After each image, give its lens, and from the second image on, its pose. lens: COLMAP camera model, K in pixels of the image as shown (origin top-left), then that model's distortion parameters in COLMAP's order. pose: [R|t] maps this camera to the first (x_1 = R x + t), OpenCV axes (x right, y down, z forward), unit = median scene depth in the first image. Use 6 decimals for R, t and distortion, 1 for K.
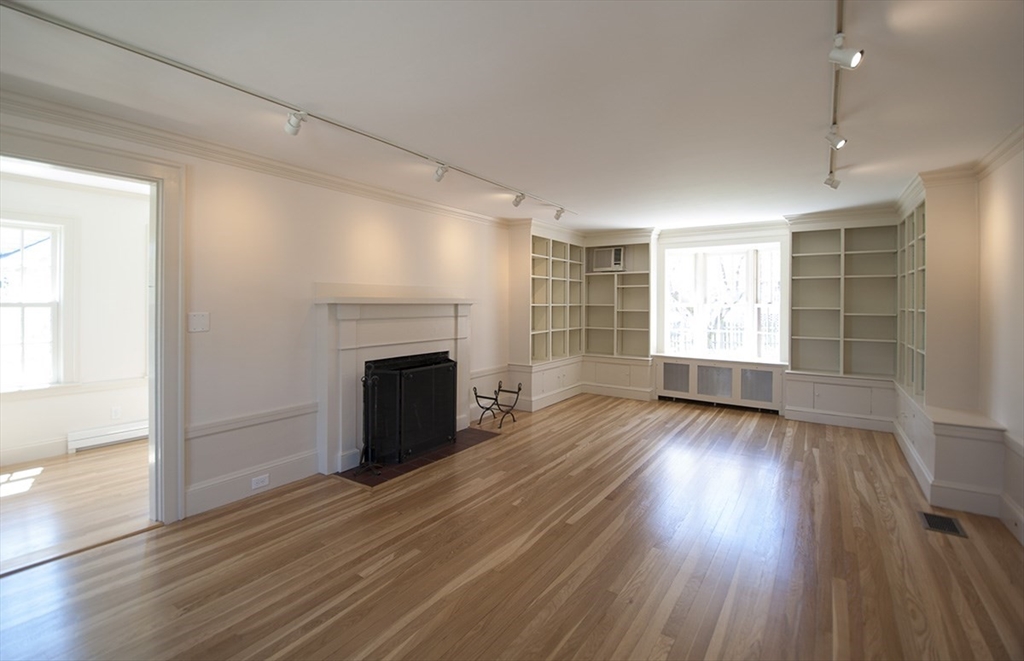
lens RADIAL K [[454.3, 0, 519.1], [0, 454.3, 303.6], [0, 0, 1]] dist [-0.005247, -0.000571]
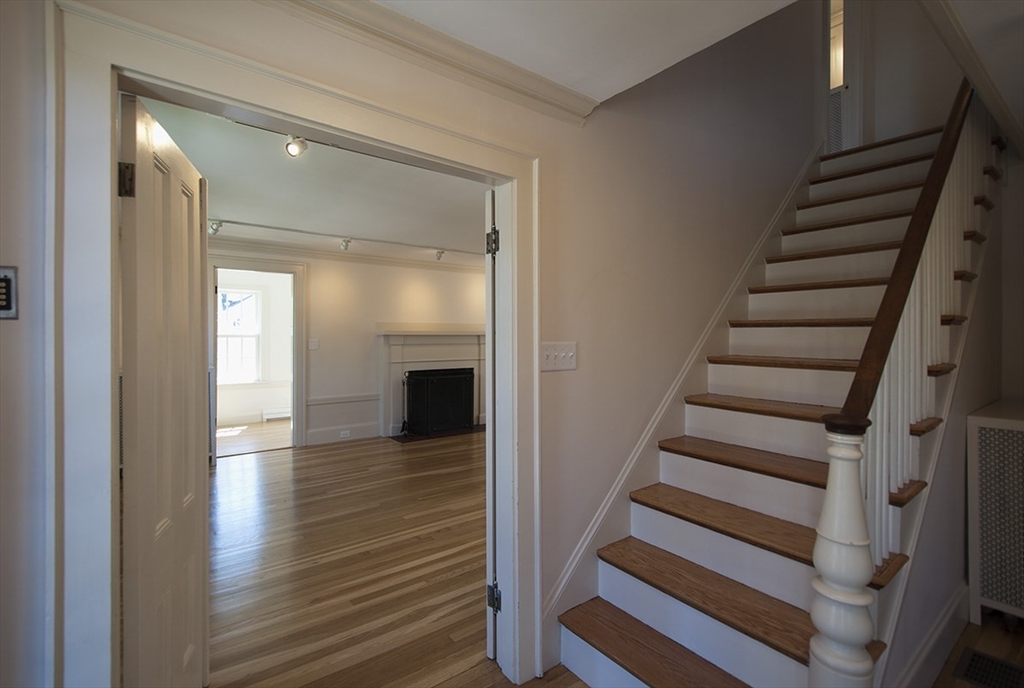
lens RADIAL K [[456.8, 0, 509.2], [0, 456.8, 338.9], [0, 0, 1]] dist [0.000899, 0.000039]
pose [[0.950939, 0.002359, -0.309370, 0.530268], [-0.000326, 0.999978, 0.006621, 0.003605], [0.309378, -0.006196, 0.950919, -0.449651]]
